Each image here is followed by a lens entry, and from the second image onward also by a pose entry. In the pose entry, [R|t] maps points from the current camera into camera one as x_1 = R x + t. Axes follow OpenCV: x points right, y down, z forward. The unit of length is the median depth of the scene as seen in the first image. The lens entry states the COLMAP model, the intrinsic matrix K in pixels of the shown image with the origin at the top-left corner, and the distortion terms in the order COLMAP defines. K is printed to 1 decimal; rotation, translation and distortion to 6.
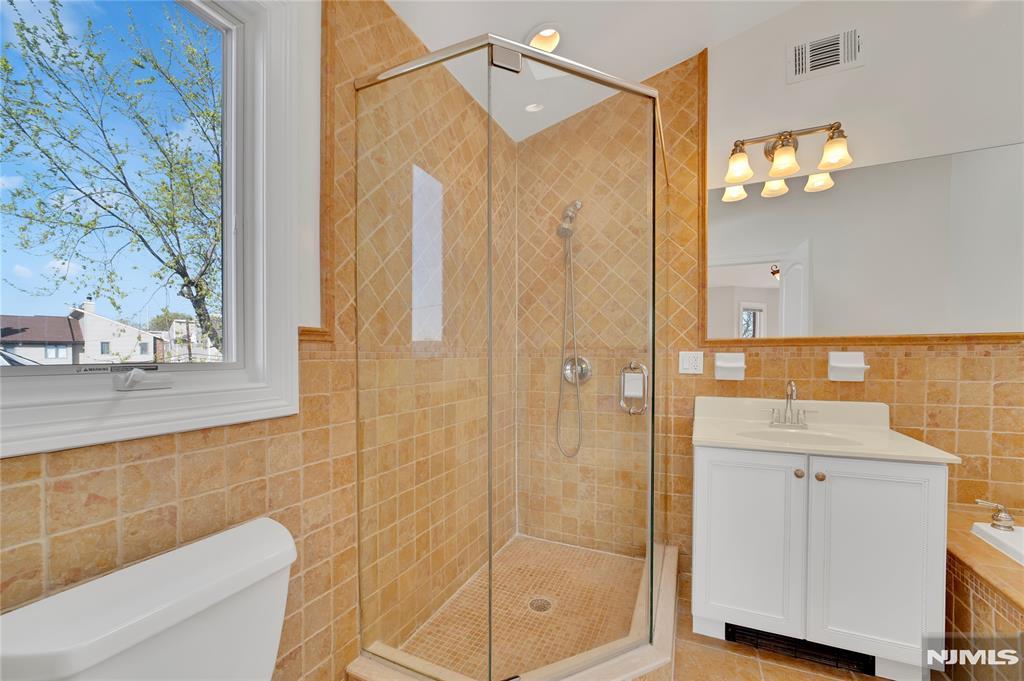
lens RADIAL K [[409.8, 0, 509.9], [0, 409.8, 349.5], [0, 0, 1]] dist [-0.008603, 0.000189]
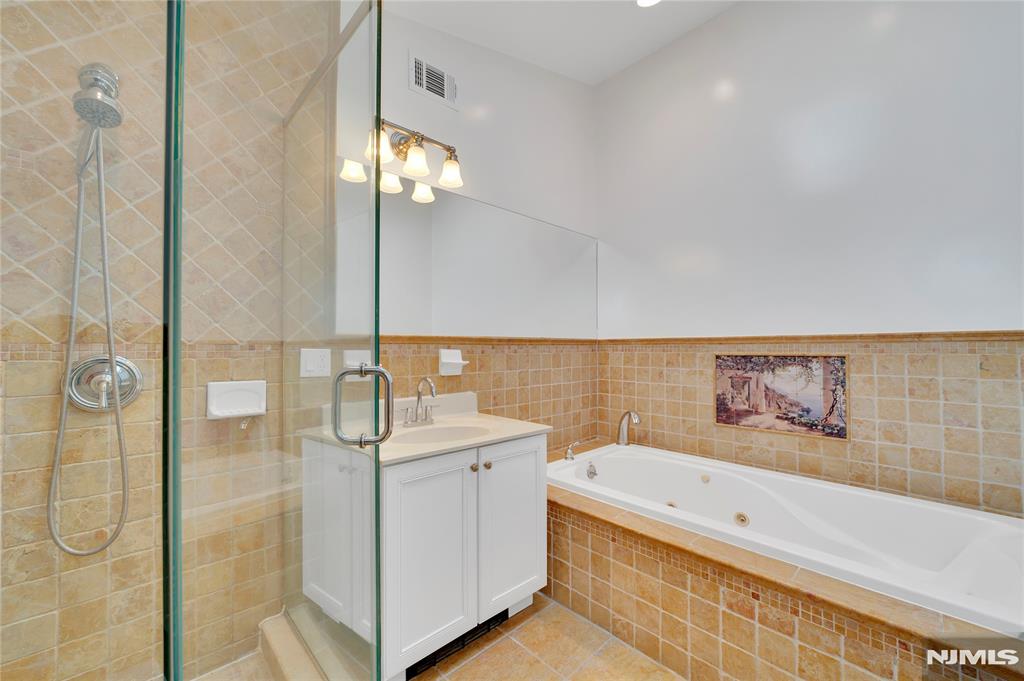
lens RADIAL K [[409.8, 0, 511.1], [0, 409.8, 340.1], [0, 0, 1]] dist [-0.008603, 0.000189]
pose [[0.368625, 0.025914, 0.929217, -0.182516], [-0.007364, 0.999661, -0.024957, 0.006578], [-0.929549, 0.002357, 0.368691, 0.429598]]
